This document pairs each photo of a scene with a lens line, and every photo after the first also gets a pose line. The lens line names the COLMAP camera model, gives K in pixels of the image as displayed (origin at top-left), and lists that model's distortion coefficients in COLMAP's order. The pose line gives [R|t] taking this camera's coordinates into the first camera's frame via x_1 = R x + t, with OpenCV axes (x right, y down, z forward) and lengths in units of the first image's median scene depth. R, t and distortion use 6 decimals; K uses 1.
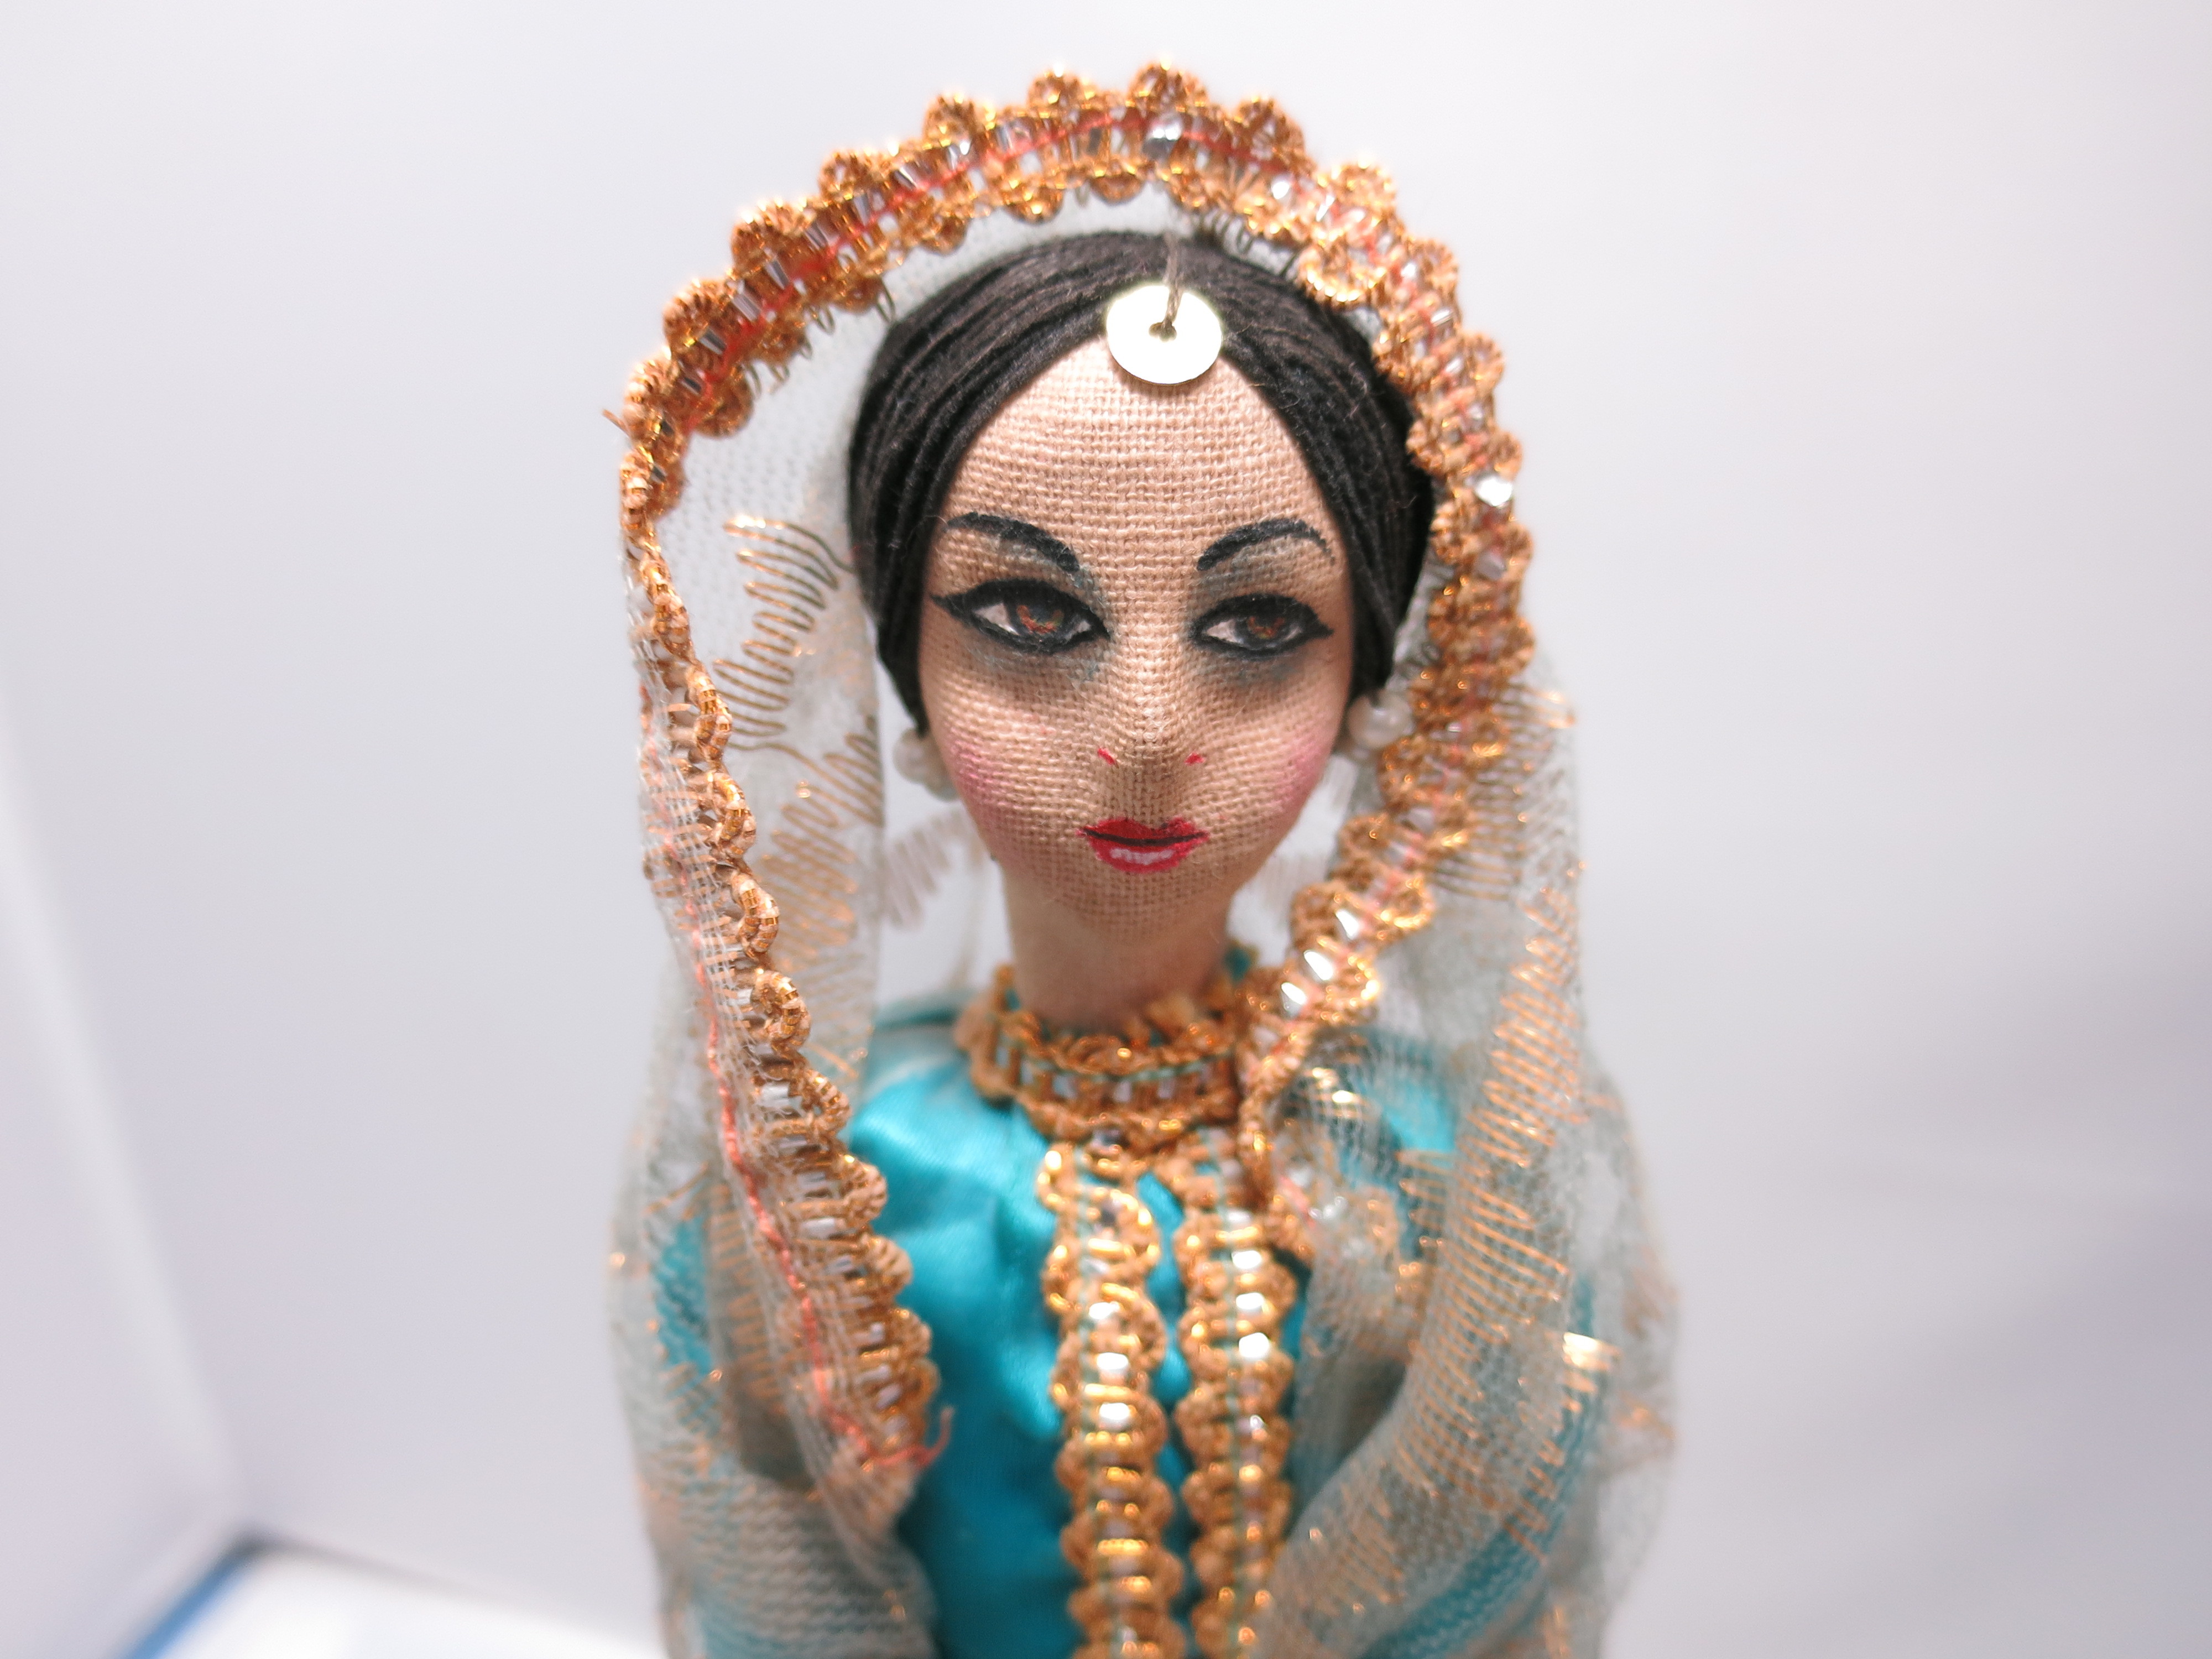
lens RADIAL K [[1519.9, 0, 1106.0], [0, 1519.9, 829.5], [0, 0, 1]] dist [-0.045544, -0.001253]
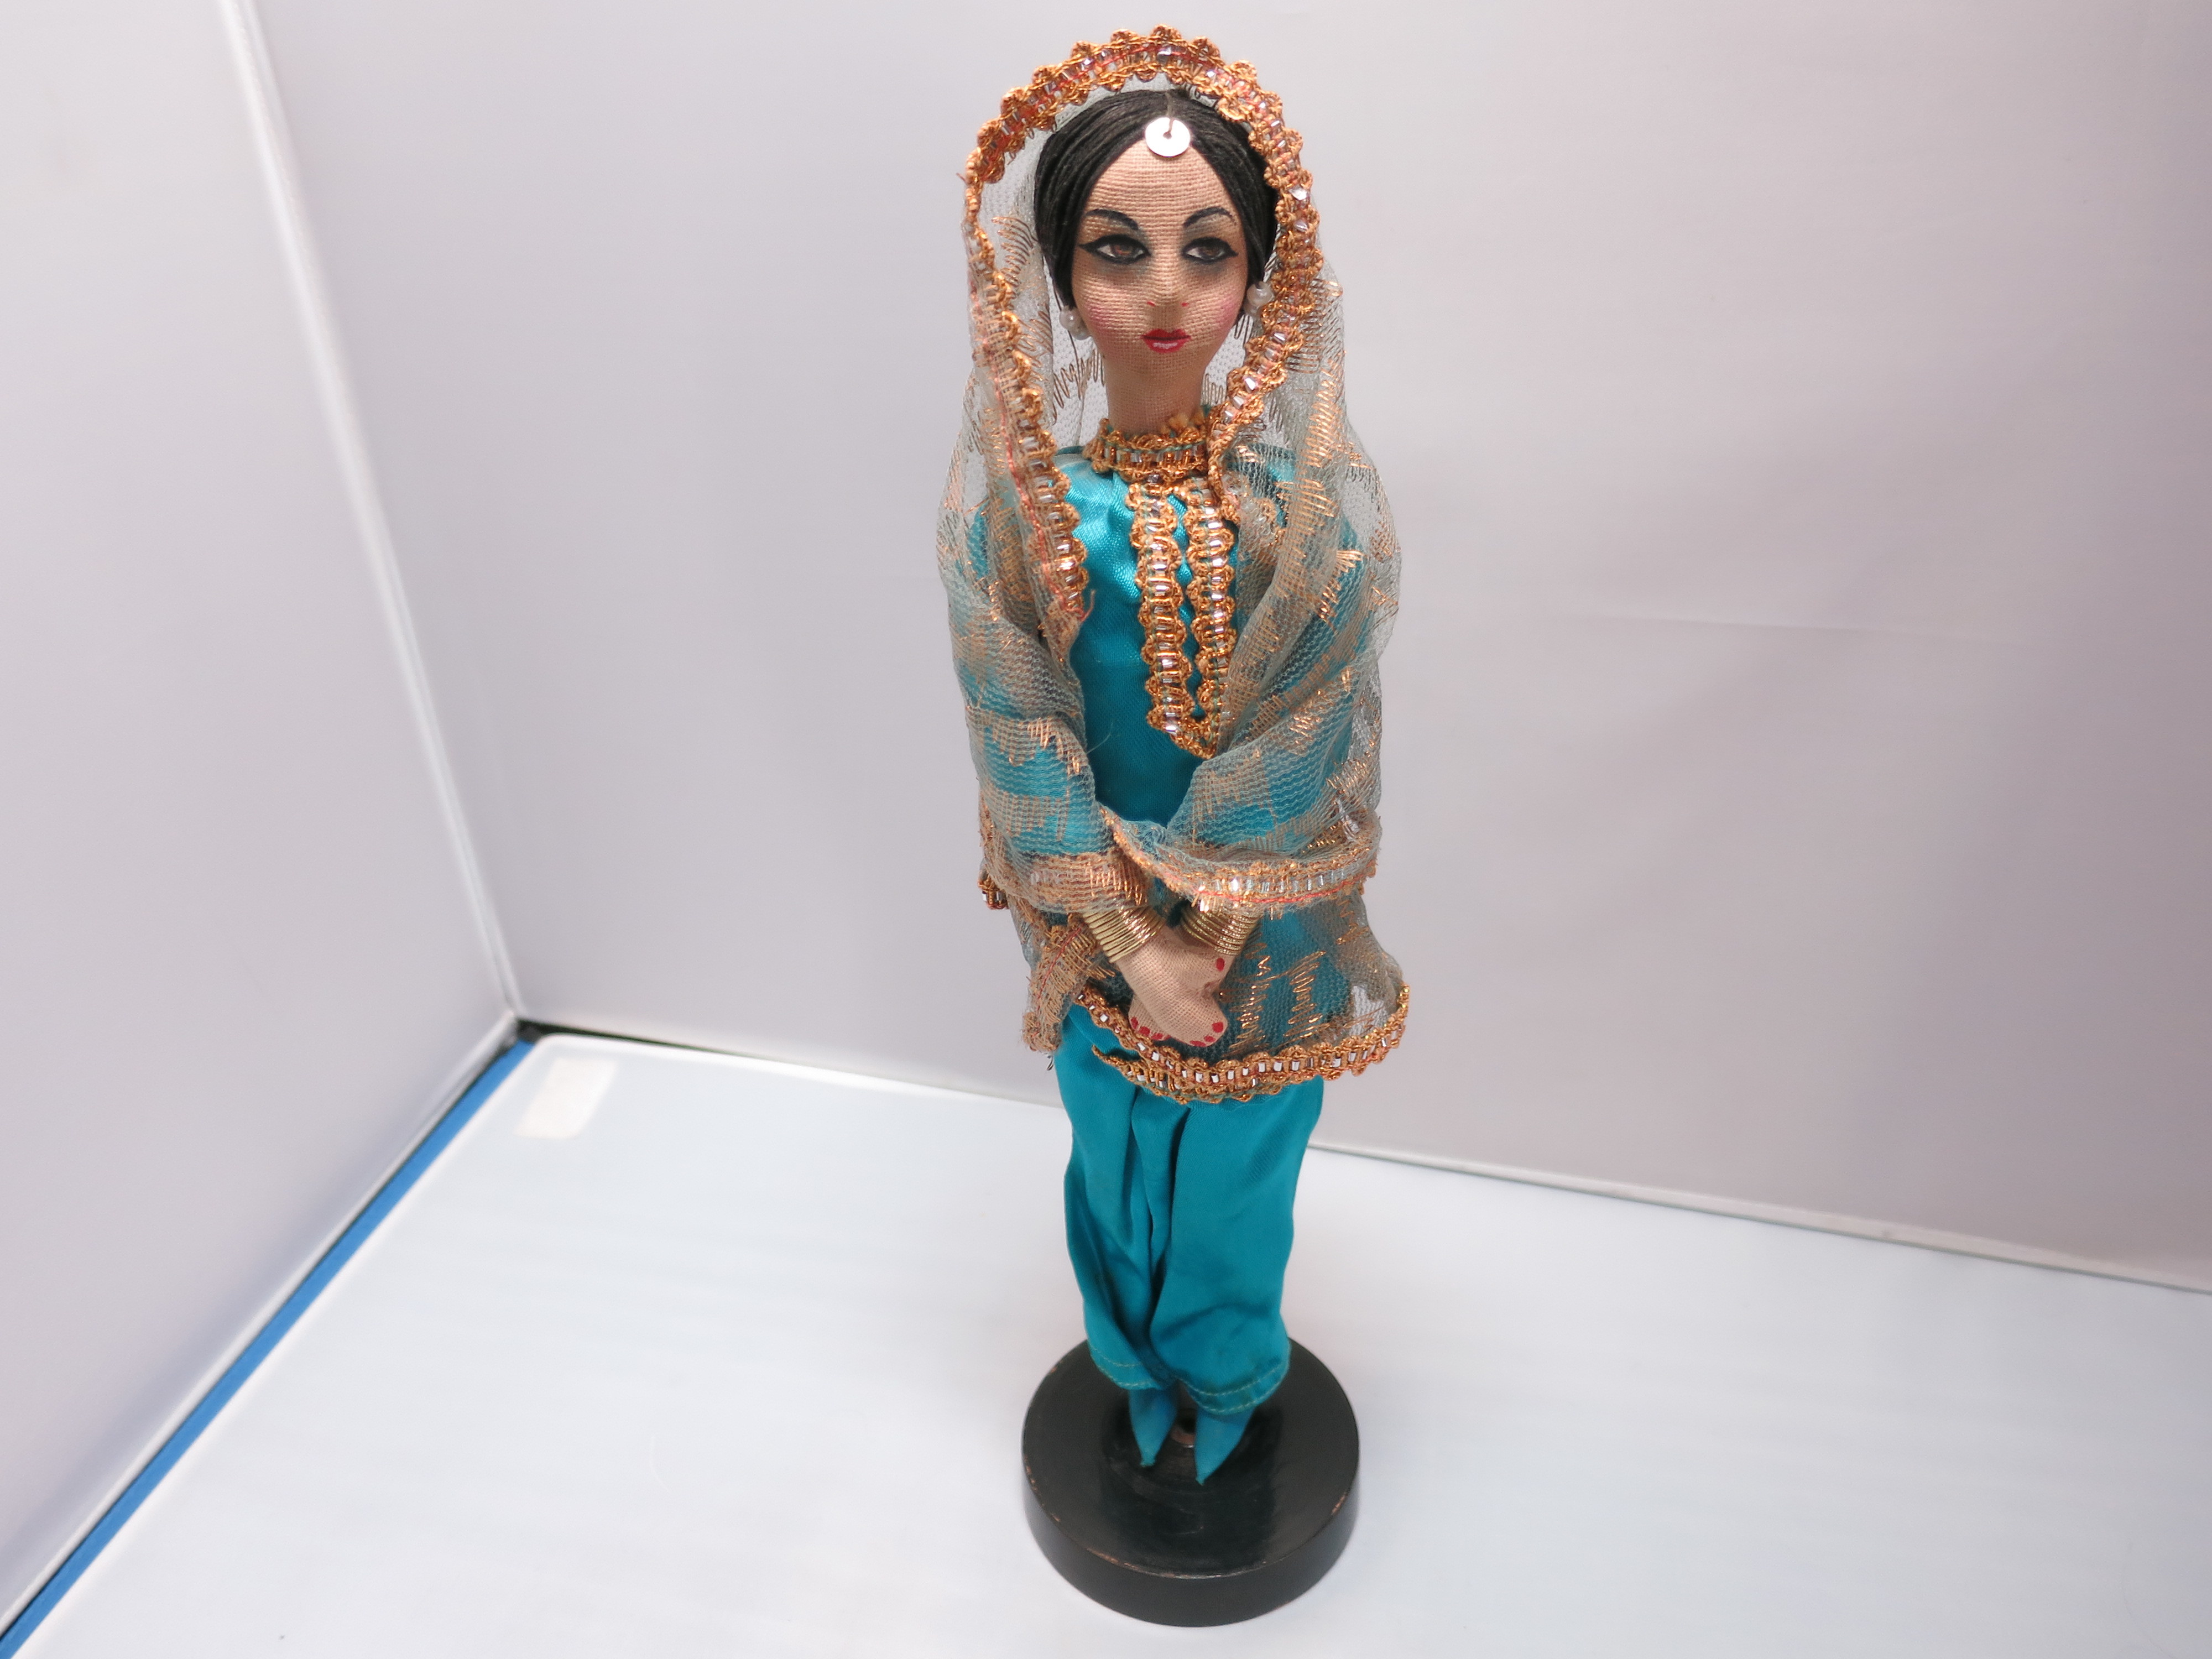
lens RADIAL K [[1634.3, 0, 1106.0], [0, 1634.3, 829.5], [0, 0, 1]] dist [-0.027416, 0.000969]
pose [[0.999213, -0.039403, 0.004508, -0.120355], [0.038695, 0.993513, 0.106933, 0.527090], [-0.008692, -0.106675, 0.994256, -1.812459]]
